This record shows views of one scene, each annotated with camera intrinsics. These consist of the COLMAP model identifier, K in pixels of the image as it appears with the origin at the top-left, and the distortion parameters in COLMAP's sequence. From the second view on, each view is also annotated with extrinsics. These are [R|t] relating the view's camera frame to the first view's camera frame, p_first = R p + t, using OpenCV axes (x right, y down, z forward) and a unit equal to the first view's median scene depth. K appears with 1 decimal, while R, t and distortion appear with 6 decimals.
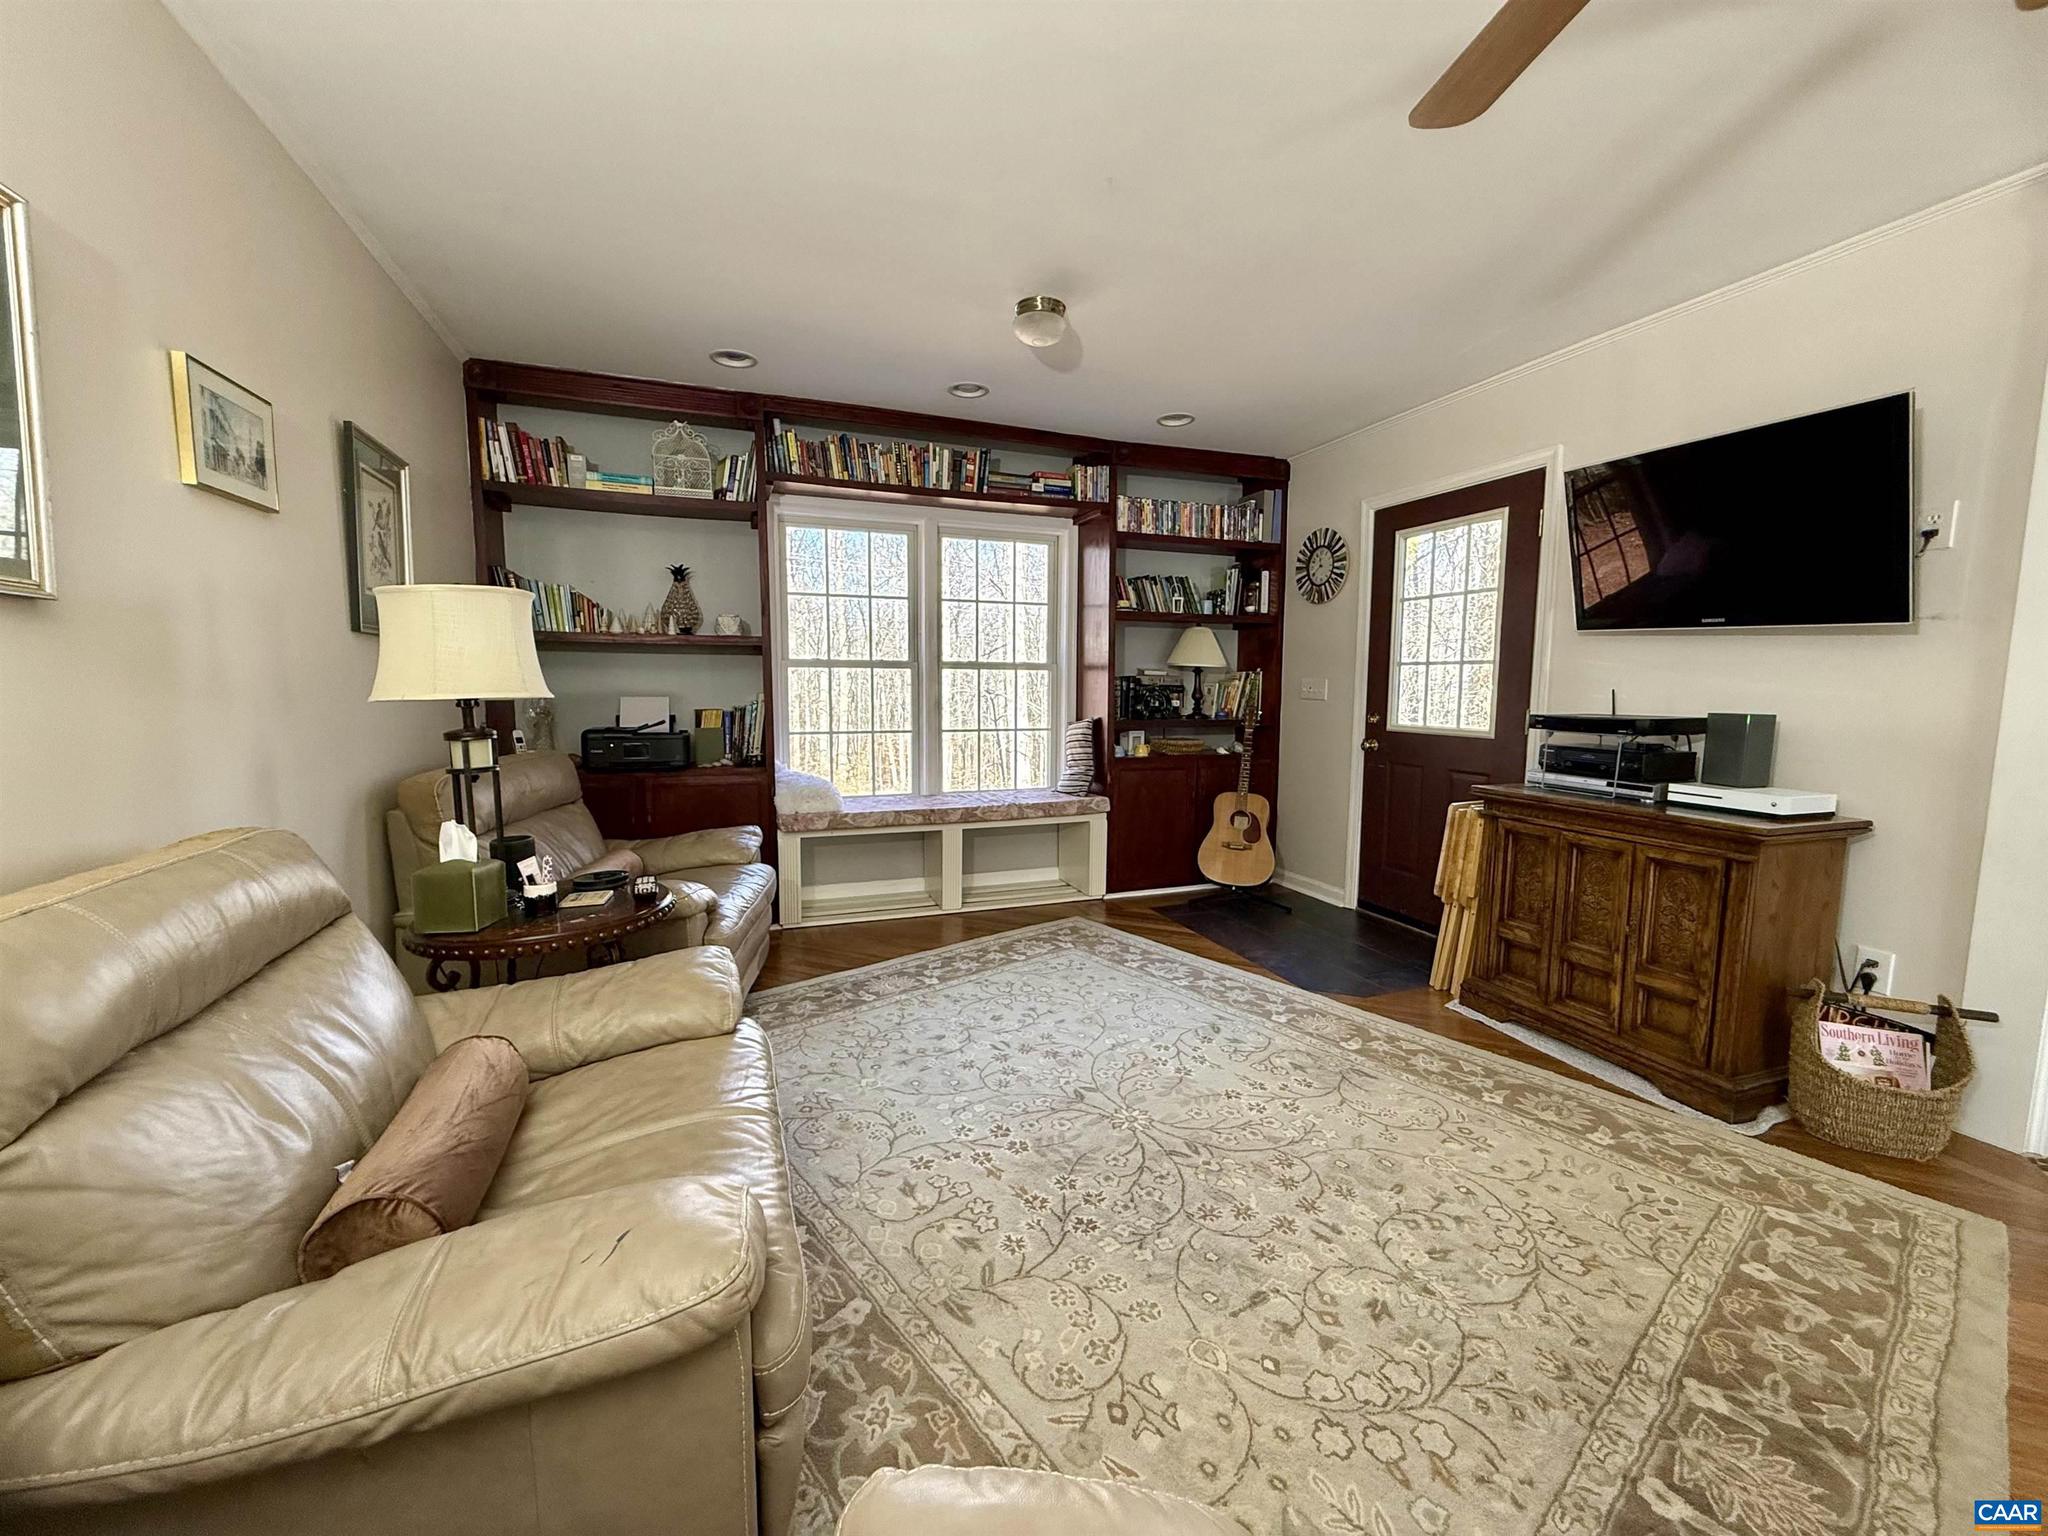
lens RADIAL K [[815.0, 0, 1020.7], [0, 815.0, 767.2], [0, 0, 1]] dist [-0.000547, 0.000297]
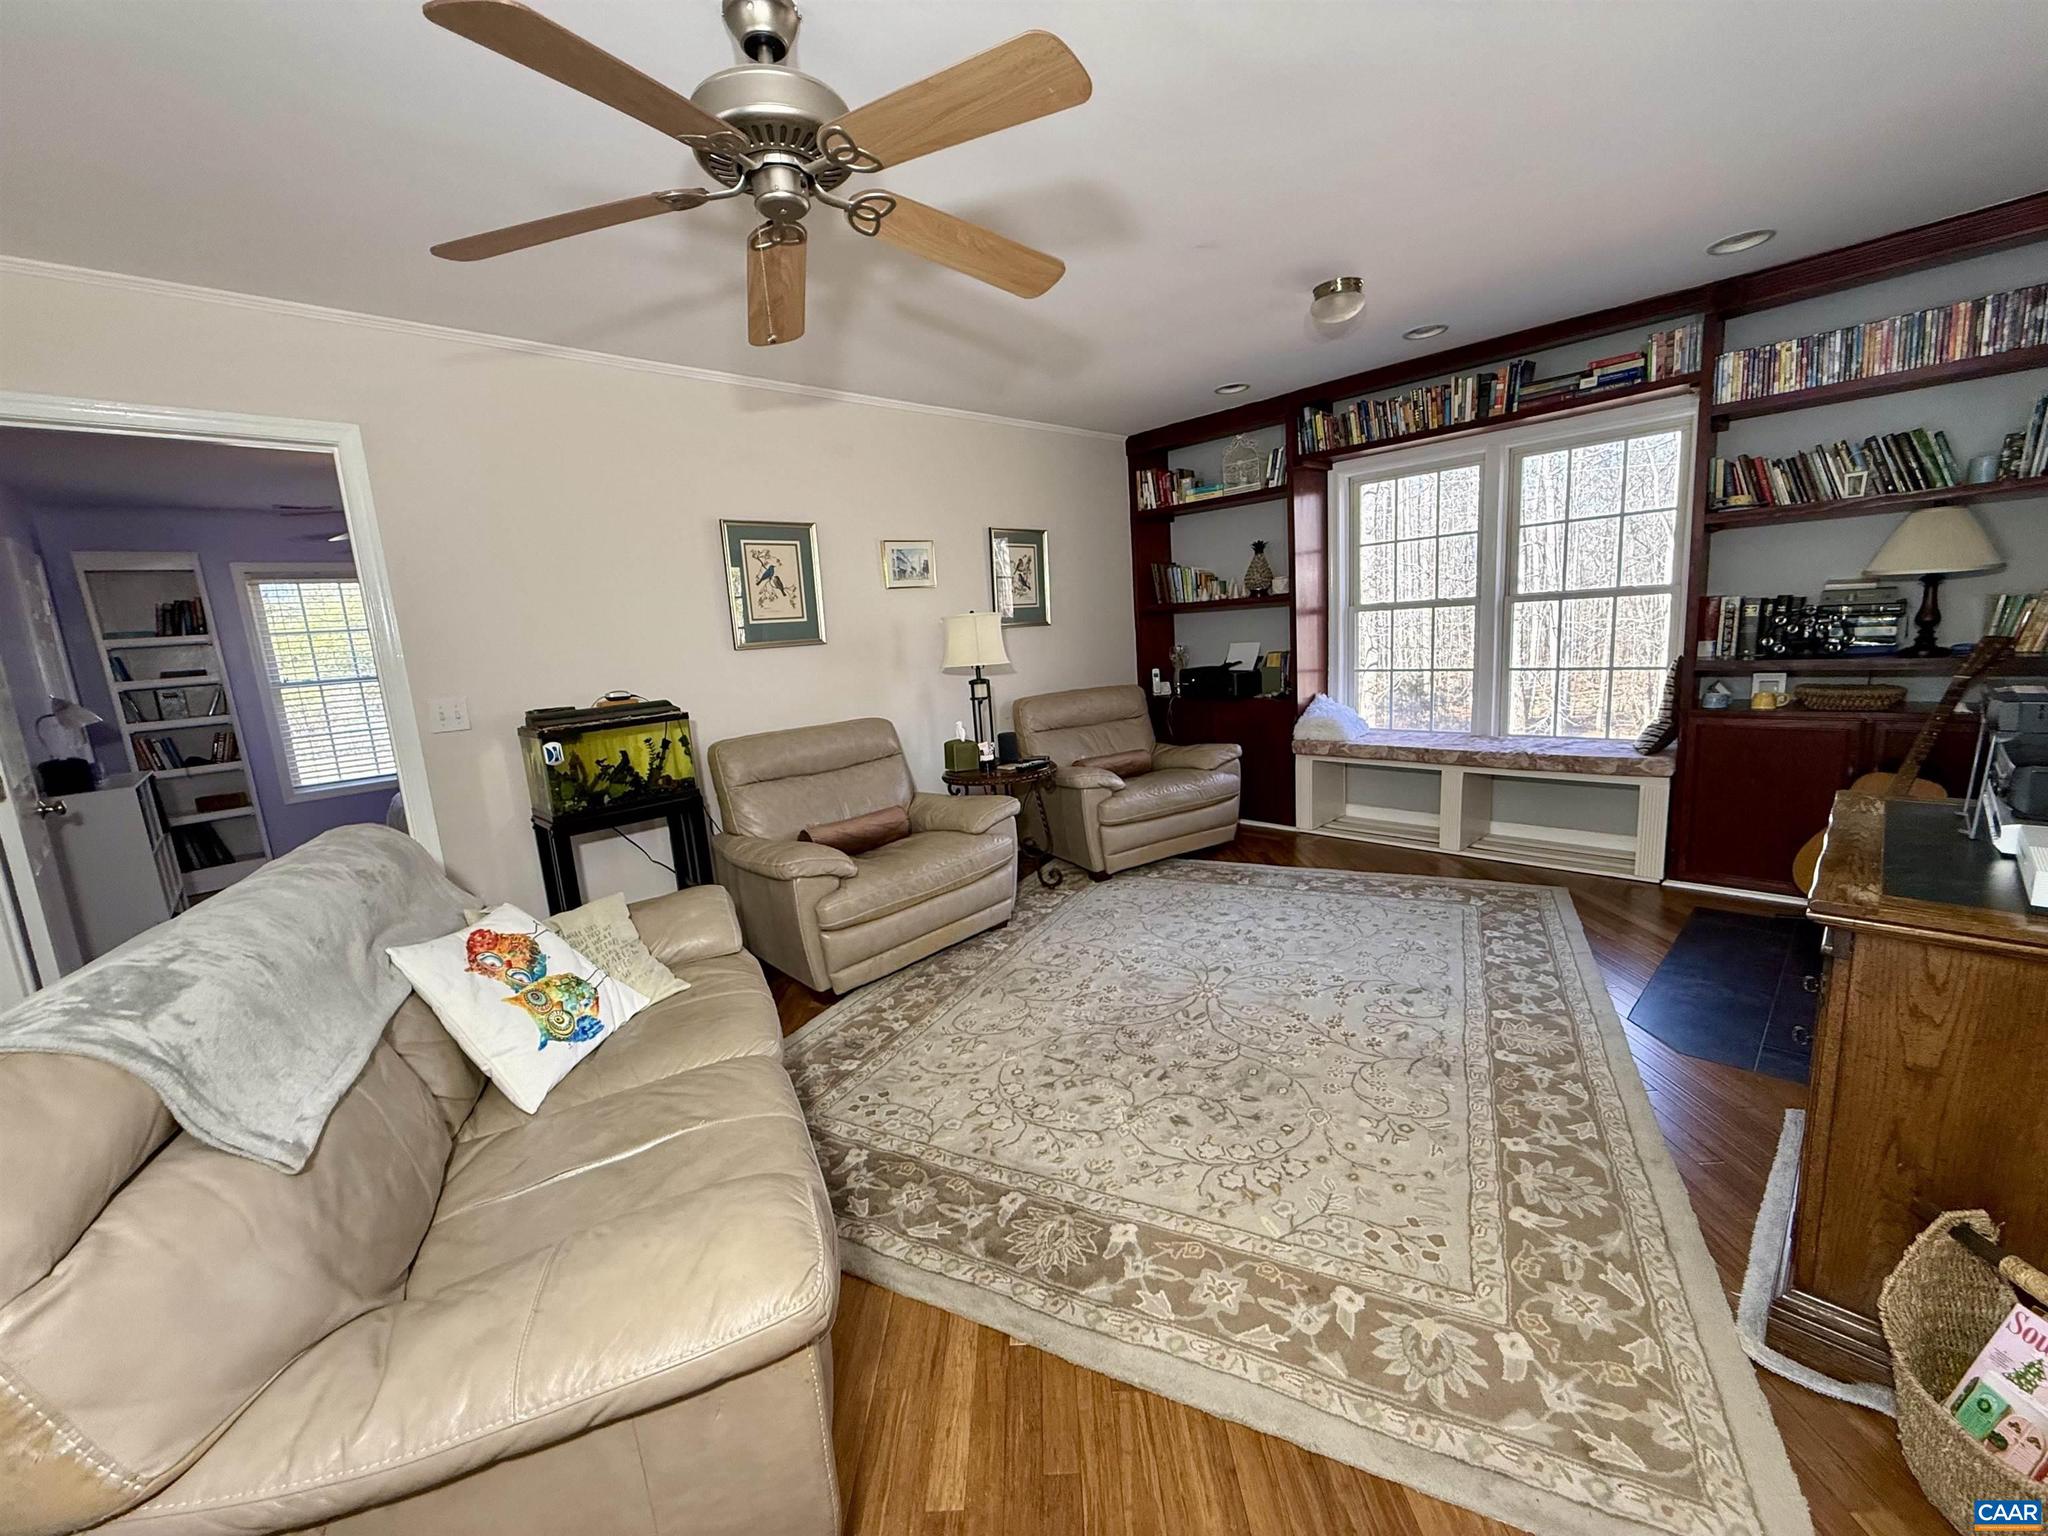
lens RADIAL K [[815.0, 0, 1020.7], [0, 815.0, 767.2], [0, 0, 1]] dist [-0.000547, 0.000297]
pose [[0.398039, 0.125247, -0.908778, 0.664851], [-0.024856, 0.991745, 0.125795, -0.044508], [0.917032, -0.027483, 0.397867, 0.125975]]
